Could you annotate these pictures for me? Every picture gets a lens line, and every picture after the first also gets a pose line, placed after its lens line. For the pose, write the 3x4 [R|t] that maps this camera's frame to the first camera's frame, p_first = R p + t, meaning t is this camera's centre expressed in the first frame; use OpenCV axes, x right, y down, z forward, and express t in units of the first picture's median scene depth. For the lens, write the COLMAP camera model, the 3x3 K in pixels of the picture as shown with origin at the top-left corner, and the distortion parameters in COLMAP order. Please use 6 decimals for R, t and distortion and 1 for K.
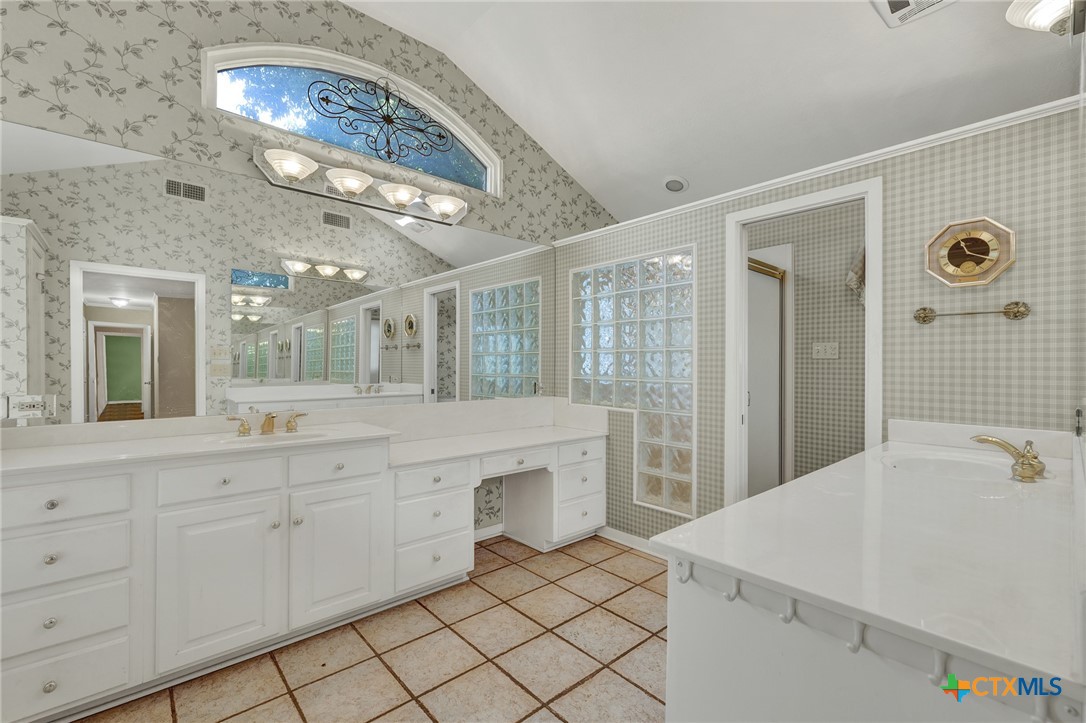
lens RADIAL K [[465.4, 0, 538.0], [0, 465.4, 360.5], [0, 0, 1]] dist [0.000187, 0.000185]
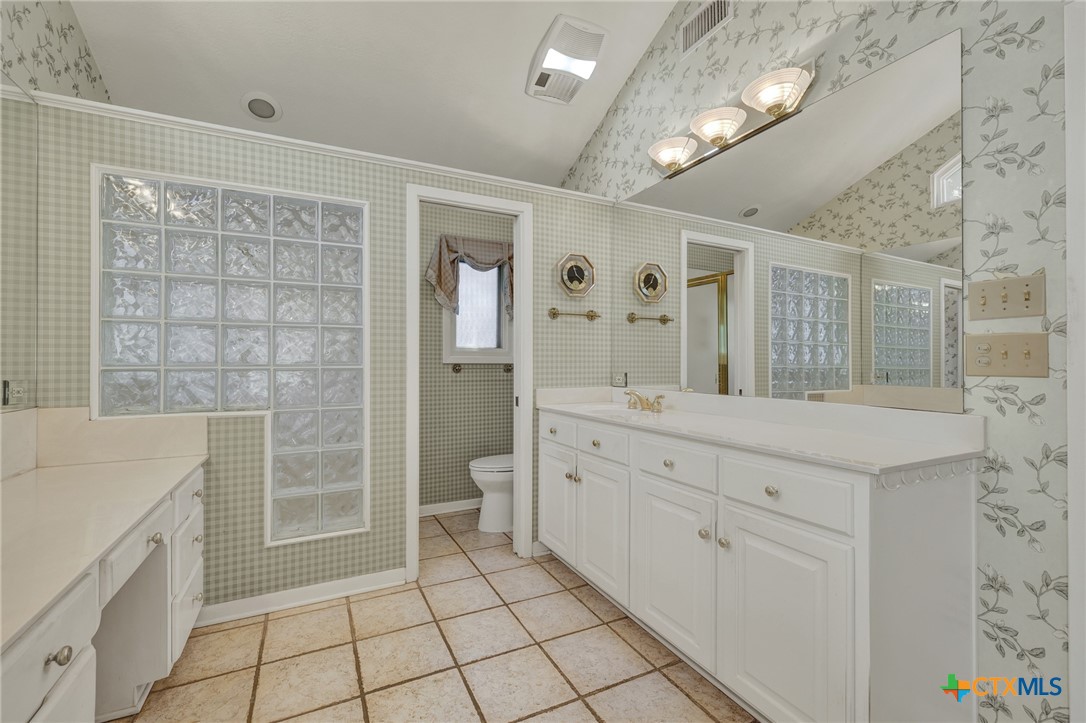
lens RADIAL K [[473.6, 0, 546.1], [0, 473.6, 342.6], [0, 0, 1]] dist [0.001772, 0.000292]
pose [[0.253739, 0.008080, 0.967239, -0.616733], [-0.020018, 0.999795, -0.003100, -0.003022], [-0.967066, -0.018576, 0.253848, 0.711231]]
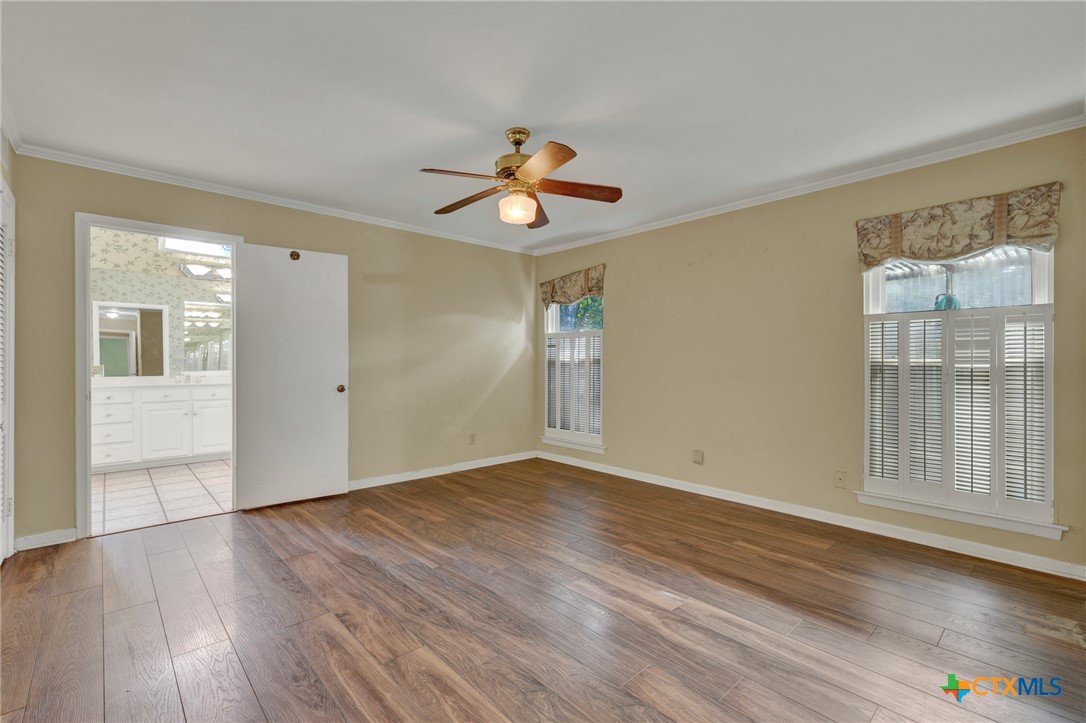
lens RADIAL K [[465.4, 0, 538.0], [0, 465.4, 360.5], [0, 0, 1]] dist [0.000187, 0.000185]
pose [[0.999744, -0.003832, 0.022279, 0.525415], [0.003739, 0.999984, 0.004228, 0.015125], [-0.022295, -0.004143, 0.999743, -0.646722]]
